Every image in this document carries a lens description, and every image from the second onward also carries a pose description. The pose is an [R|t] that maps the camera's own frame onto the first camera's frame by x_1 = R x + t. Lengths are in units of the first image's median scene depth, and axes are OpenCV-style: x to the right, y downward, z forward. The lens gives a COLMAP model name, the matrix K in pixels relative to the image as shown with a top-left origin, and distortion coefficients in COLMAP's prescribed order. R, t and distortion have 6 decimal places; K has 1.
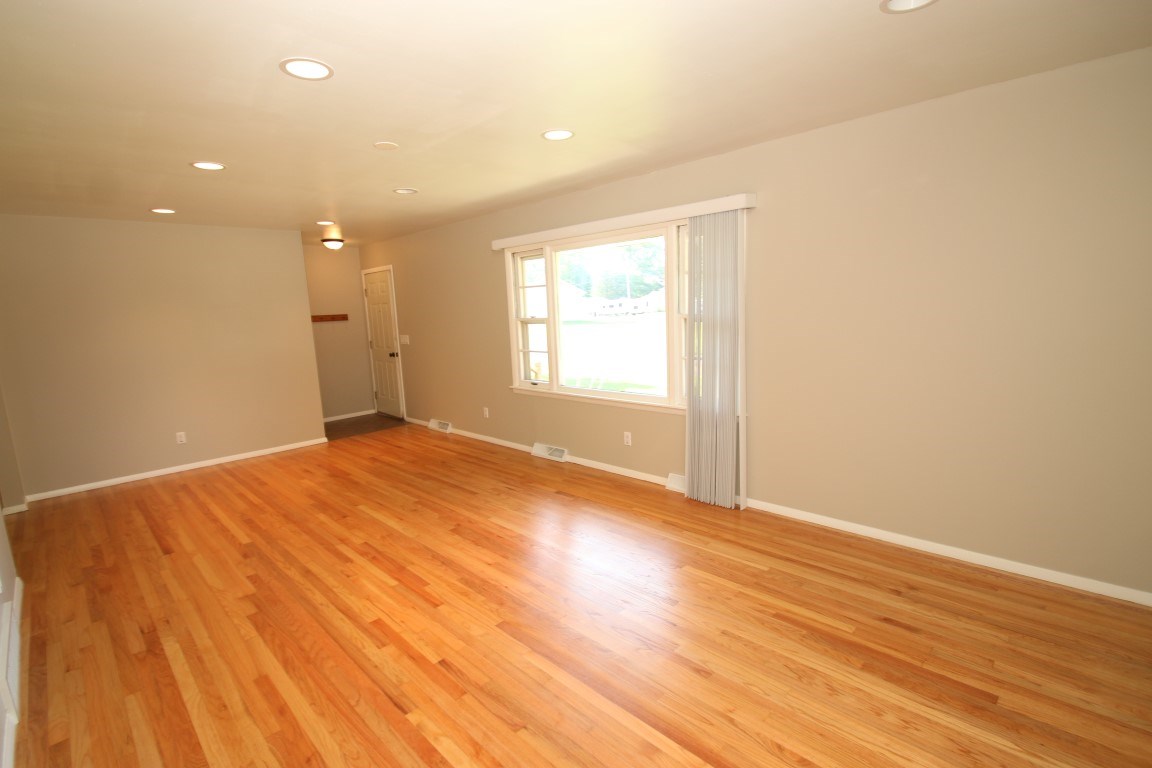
lens RADIAL K [[530.2, 0, 562.1], [0, 530.2, 385.8], [0, 0, 1]] dist [0.007026, -0.011665]
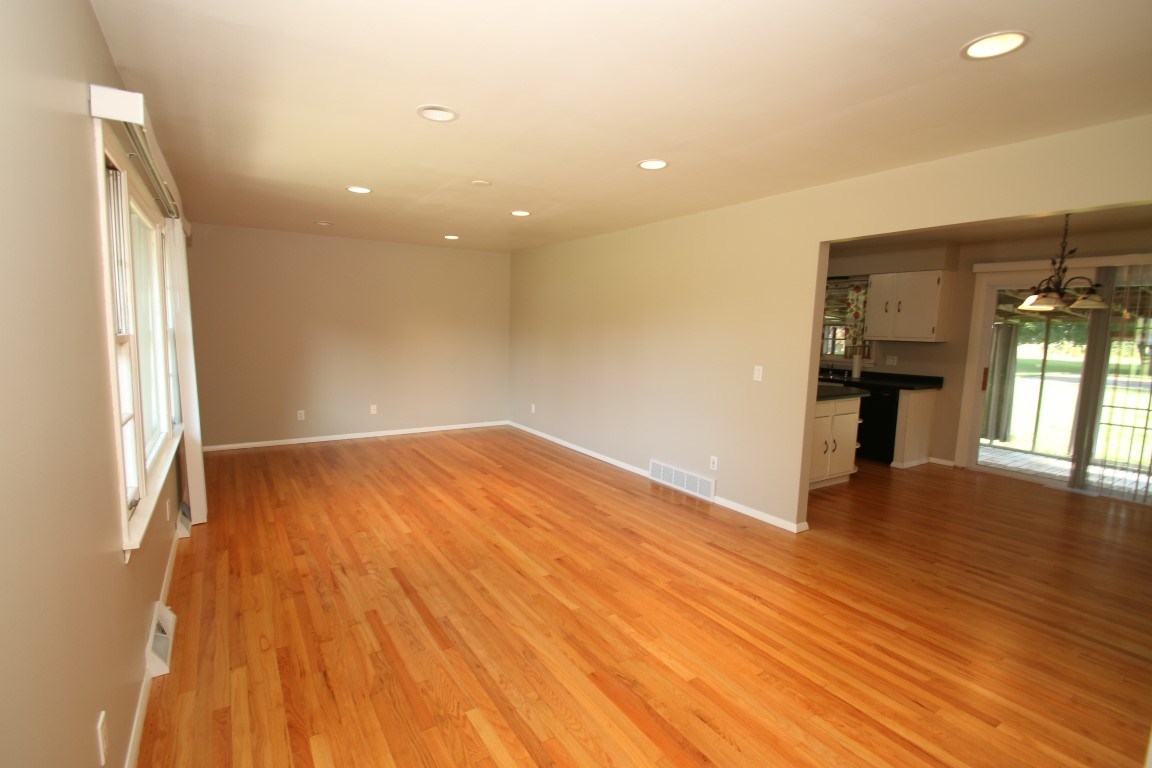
lens RADIAL K [[530.2, 0, 562.1], [0, 530.2, 385.8], [0, 0, 1]] dist [0.007026, -0.011665]
pose [[-0.976781, -0.004403, 0.214197, -0.574730], [0.048950, 0.968756, 0.243135, -0.217699], [-0.208575, 0.247975, -0.946047, 1.671517]]
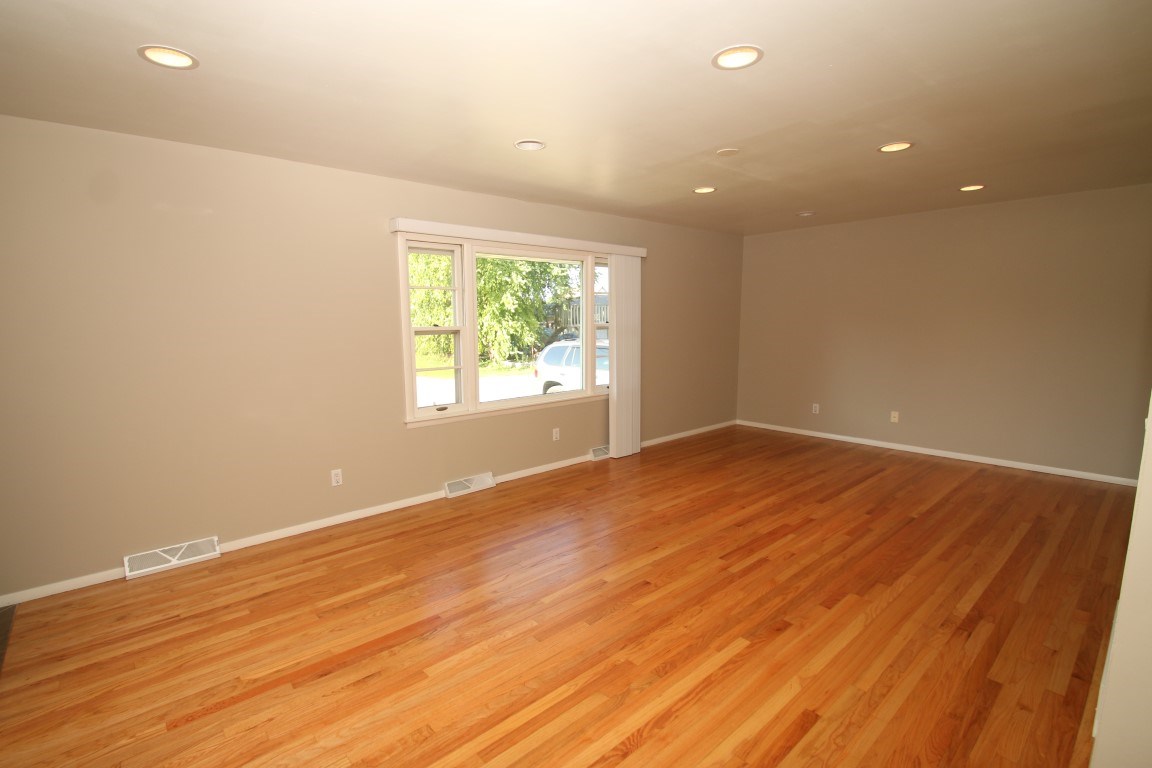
lens RADIAL K [[530.2, 0, 562.1], [0, 530.2, 385.8], [0, 0, 1]] dist [0.007026, -0.011665]
pose [[0.068913, -0.084725, 0.994018, -1.085558], [0.154179, 0.985321, 0.073295, -0.089975], [-0.985637, 0.148206, 0.080964, 0.982573]]
